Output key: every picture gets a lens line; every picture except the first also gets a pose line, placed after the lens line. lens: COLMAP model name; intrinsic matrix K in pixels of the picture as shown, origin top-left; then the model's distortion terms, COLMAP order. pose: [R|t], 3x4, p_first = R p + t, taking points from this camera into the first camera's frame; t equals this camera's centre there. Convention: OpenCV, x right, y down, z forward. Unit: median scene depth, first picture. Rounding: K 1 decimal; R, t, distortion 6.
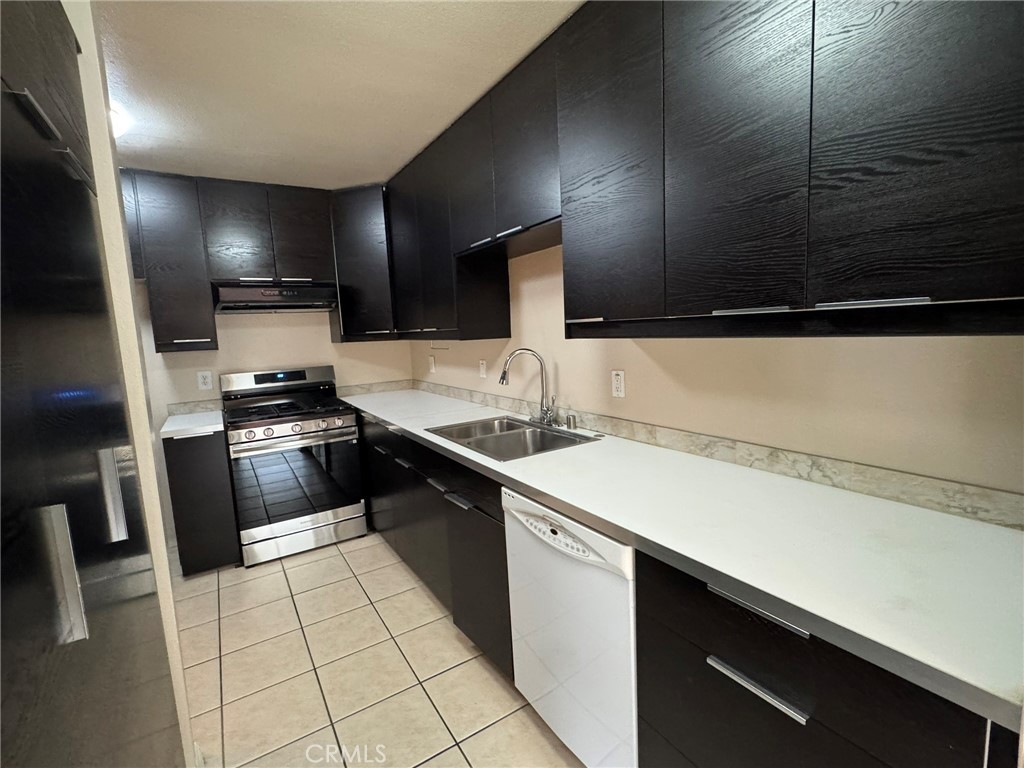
lens RADIAL K [[468.0, 0, 510.3], [0, 468.0, 384.9], [0, 0, 1]] dist [-0.001942, -0.000444]
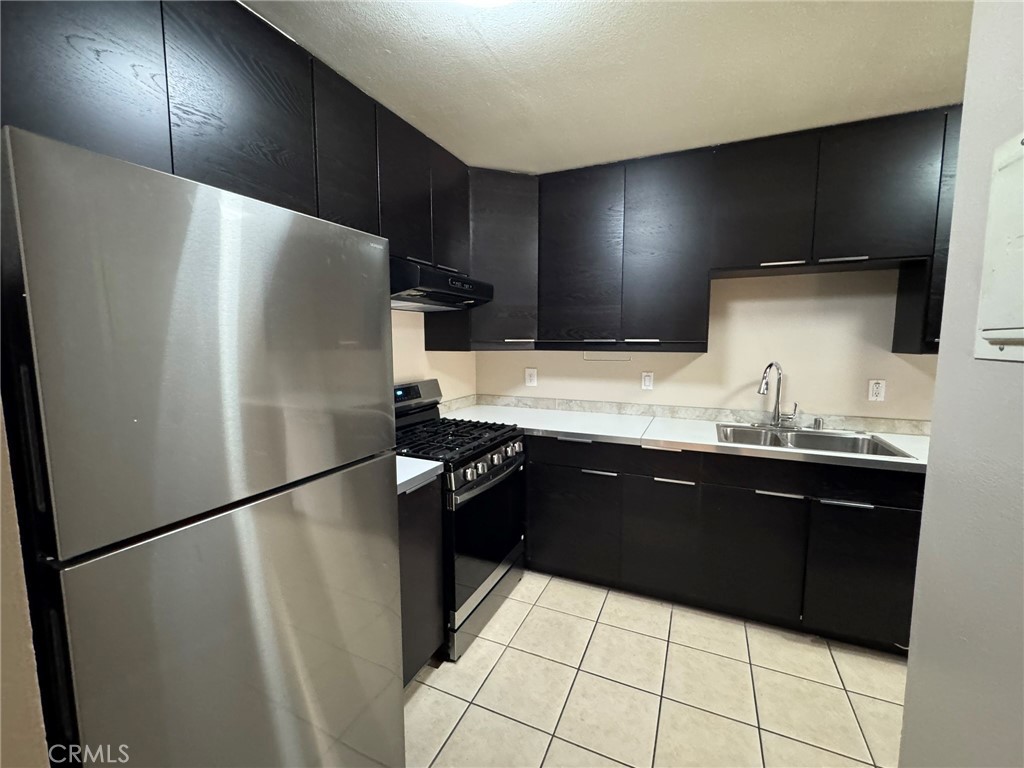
lens RADIAL K [[418.7, 0, 511.6], [0, 418.7, 384.9], [0, 0, 1]] dist [-0.004763, -0.000271]
pose [[0.838129, -0.014670, 0.545274, -0.983903], [0.029666, 0.999385, -0.018712, -0.020779], [-0.544664, 0.031859, 0.838049, 0.476929]]
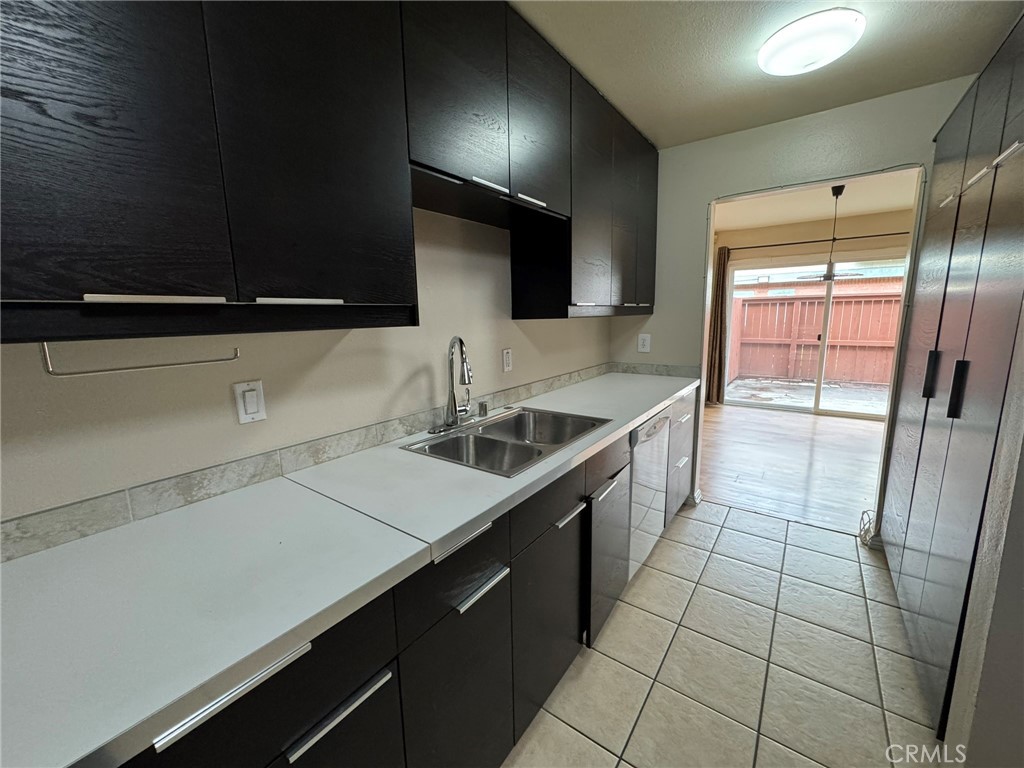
lens RADIAL K [[408.4, 0, 511.5], [0, 408.4, 384.0], [0, 0, 1]] dist [-0.002854, 0.000065]
pose [[-0.358784, -0.104760, 0.927523, -0.606013], [0.149661, 0.974370, 0.167943, -0.094821], [-0.921344, 0.199069, -0.333910, 1.092566]]
